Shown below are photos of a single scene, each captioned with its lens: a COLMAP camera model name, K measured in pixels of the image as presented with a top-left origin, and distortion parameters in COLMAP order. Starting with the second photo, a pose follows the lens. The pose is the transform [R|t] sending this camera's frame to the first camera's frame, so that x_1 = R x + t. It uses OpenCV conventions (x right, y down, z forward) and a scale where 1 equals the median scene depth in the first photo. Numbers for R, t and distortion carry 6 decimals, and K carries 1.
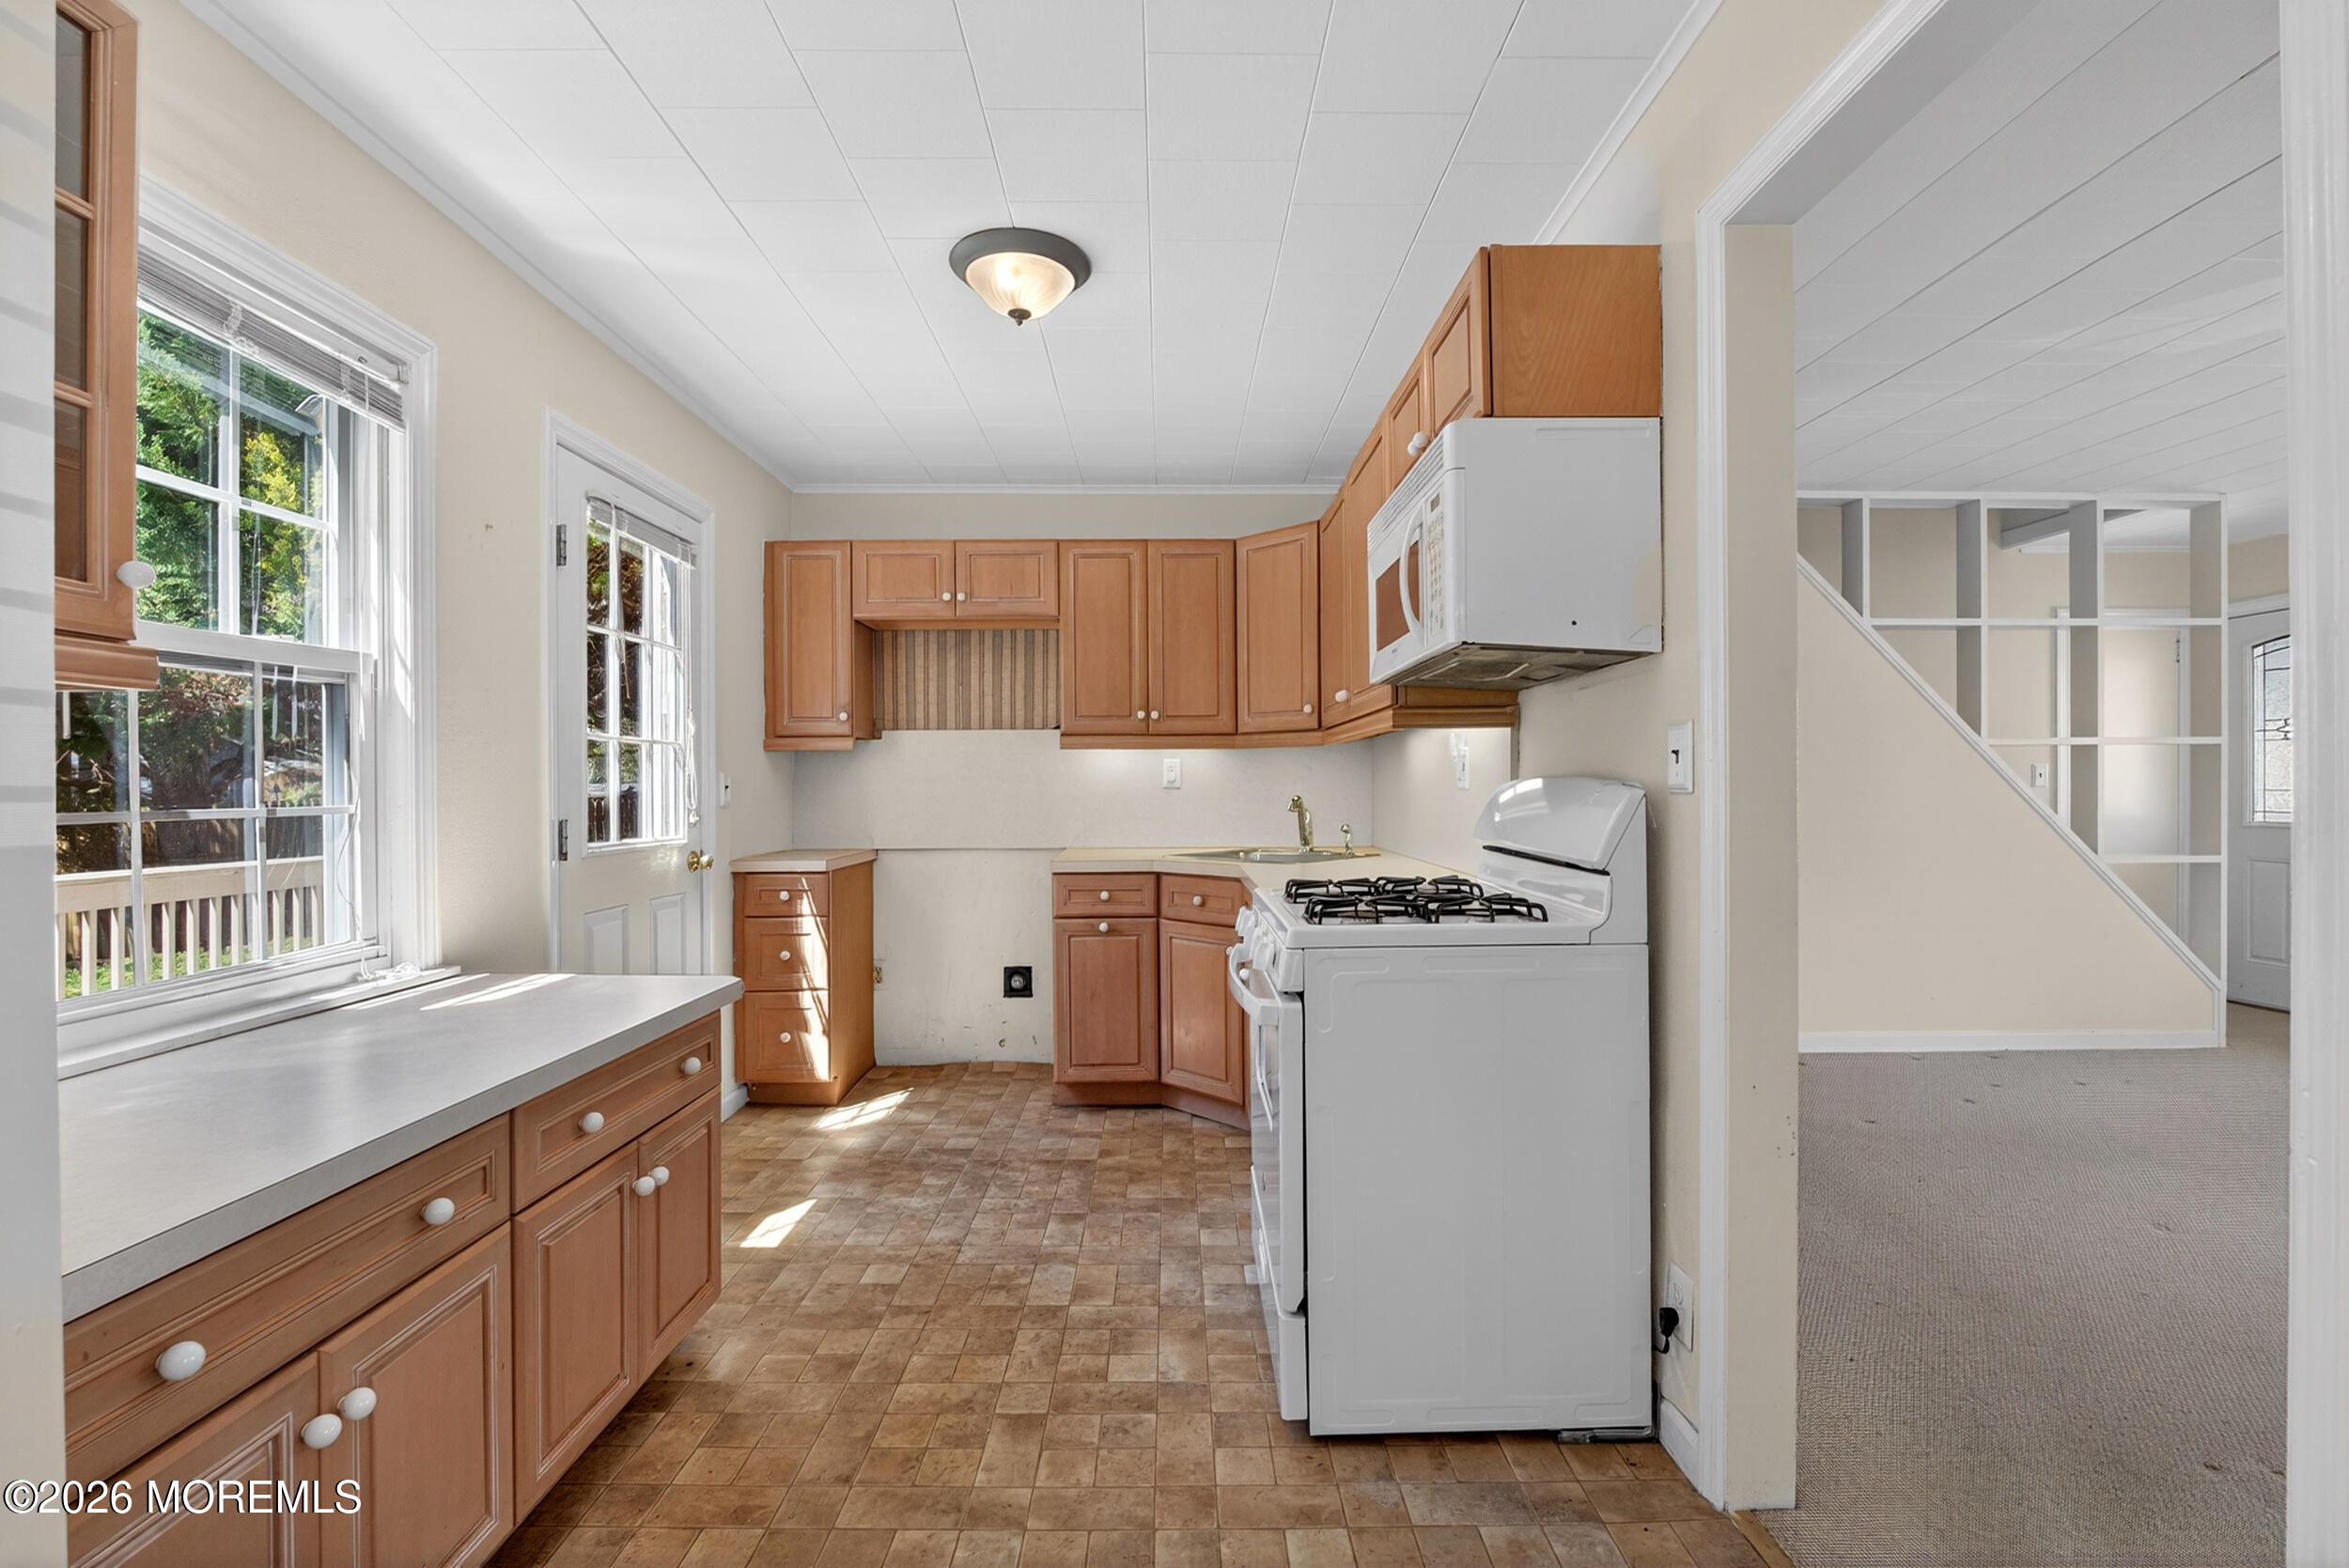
lens RADIAL K [[1062.0, 0, 1217.9], [0, 1062.0, 781.1], [0, 0, 1]] dist [0.003372, -0.001359]
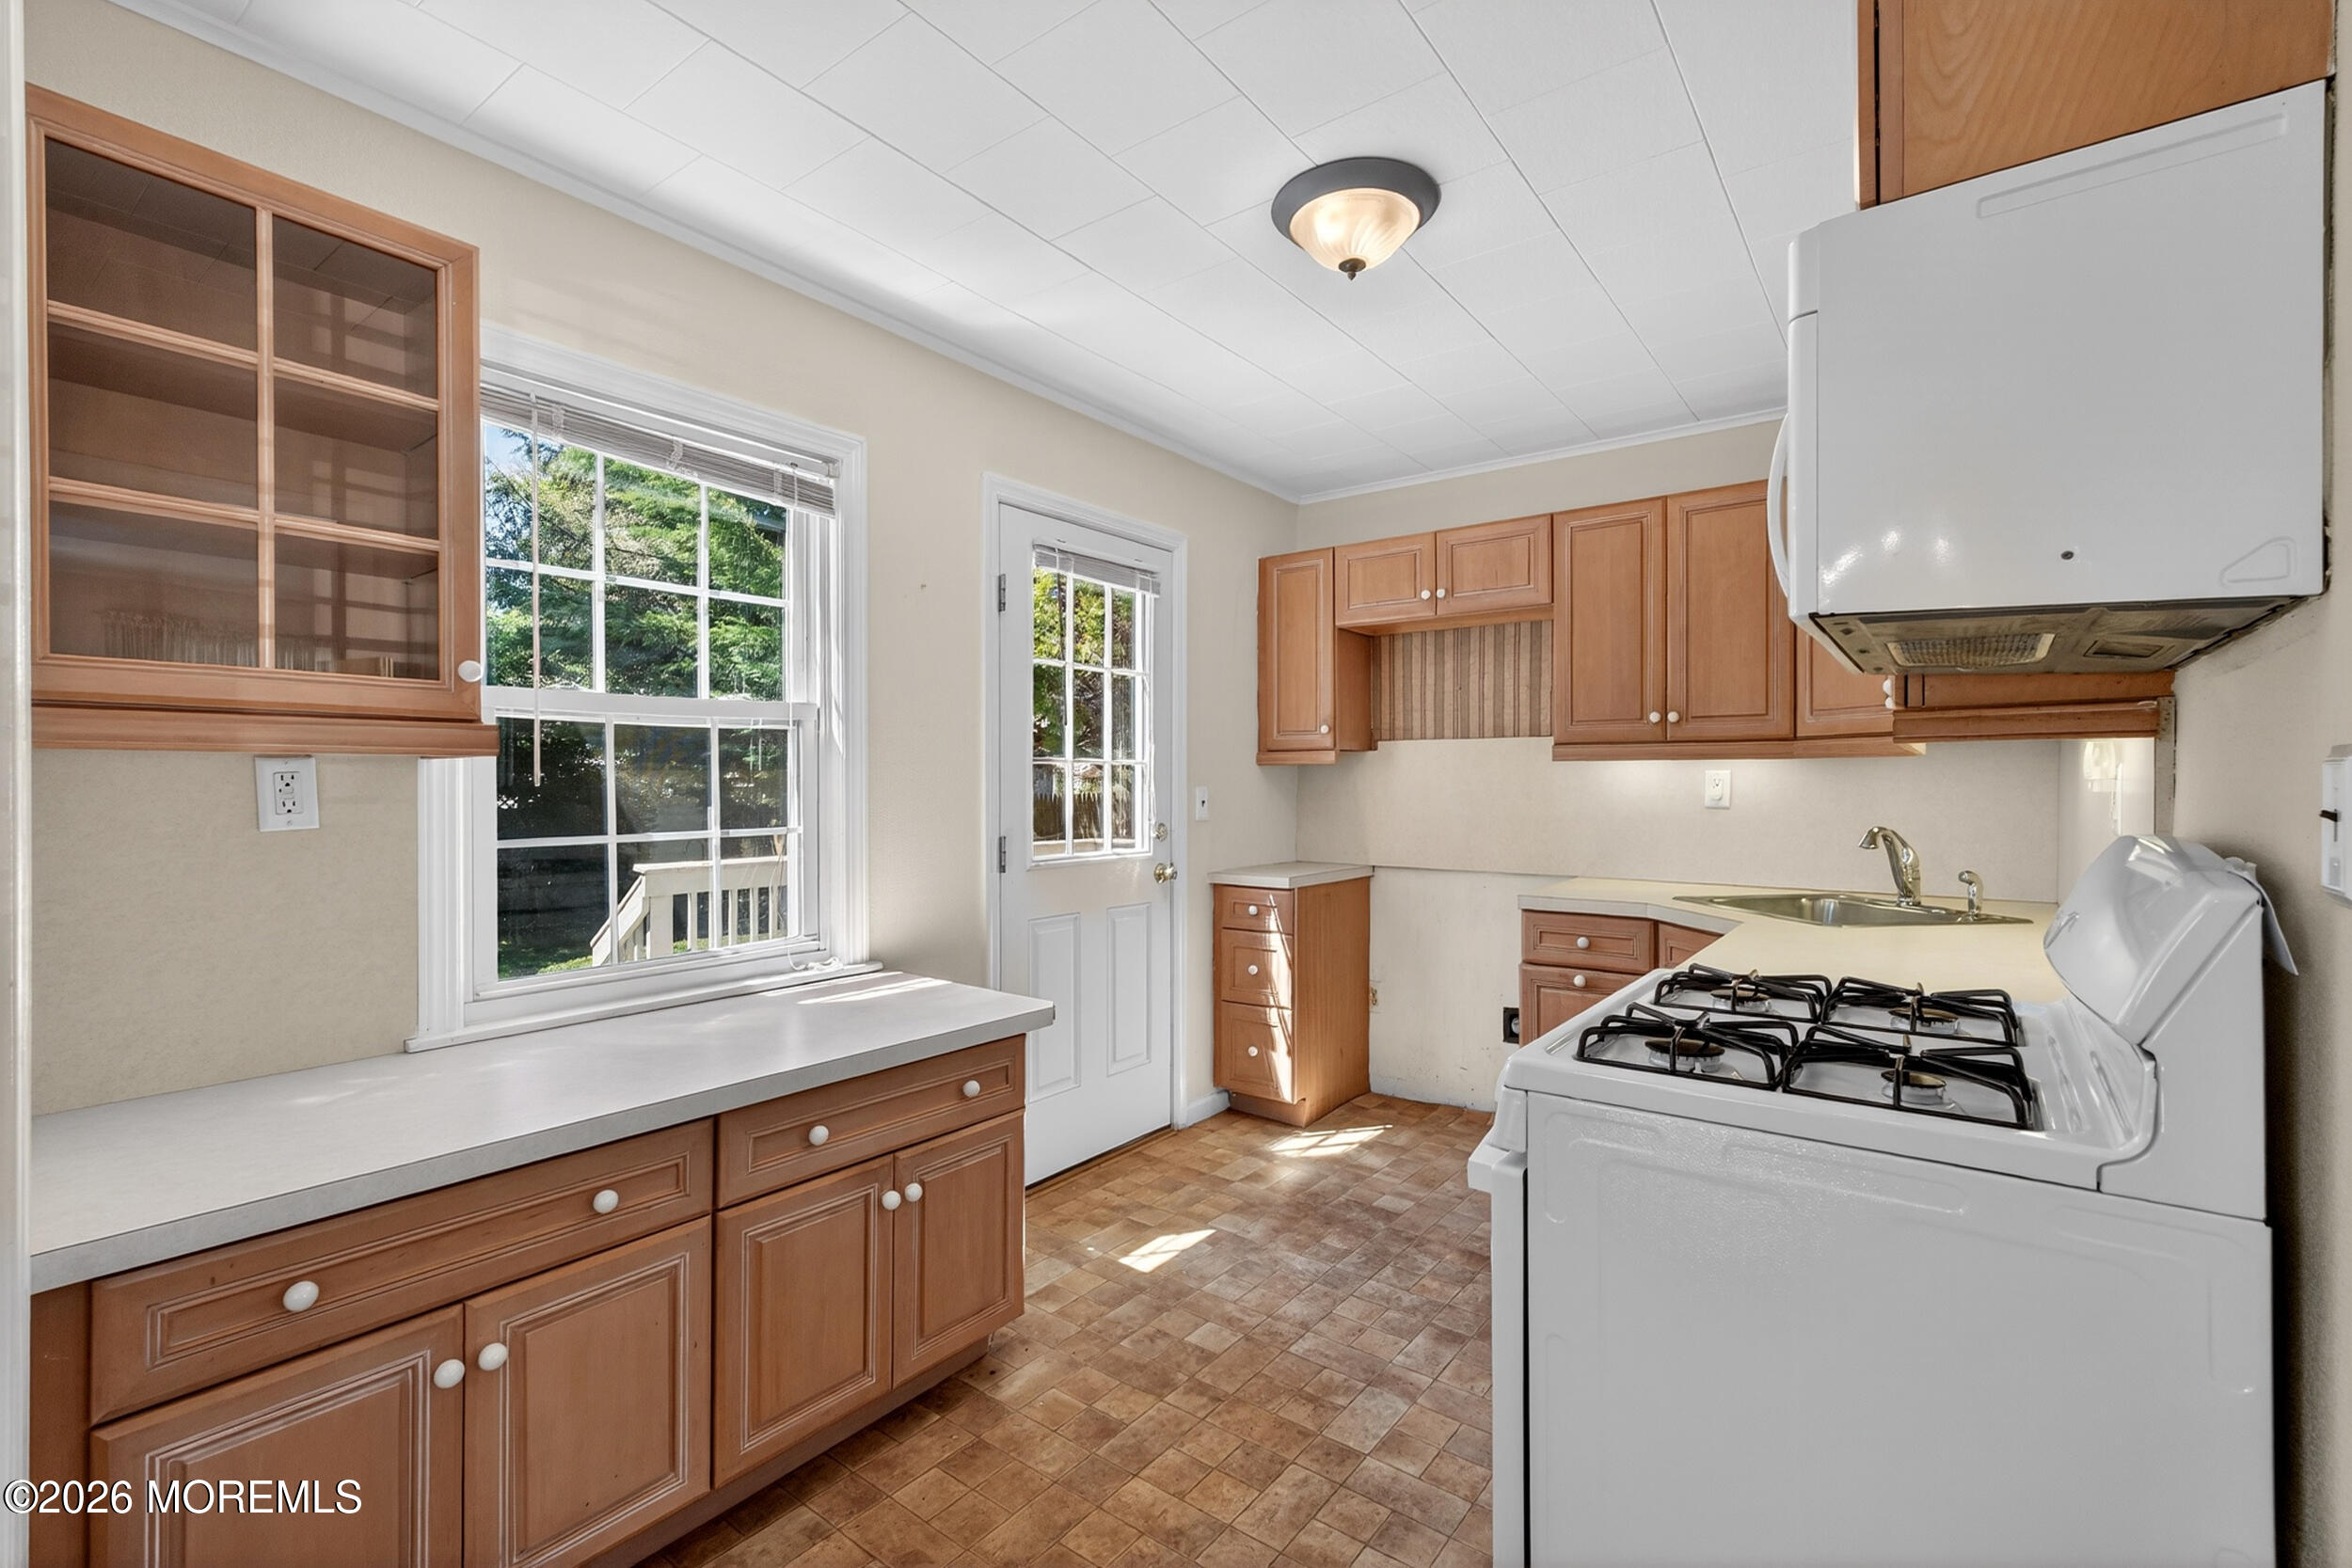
lens RADIAL K [[1063.3, 0, 1172.6], [0, 1063.3, 777.3], [0, 0, 1]] dist [0.003372, -0.001359]
pose [[0.778156, 0.003796, -0.628060, 0.282636], [-0.001988, 0.999992, 0.003581, -0.037201], [0.628068, -0.001538, 0.778157, 0.290077]]
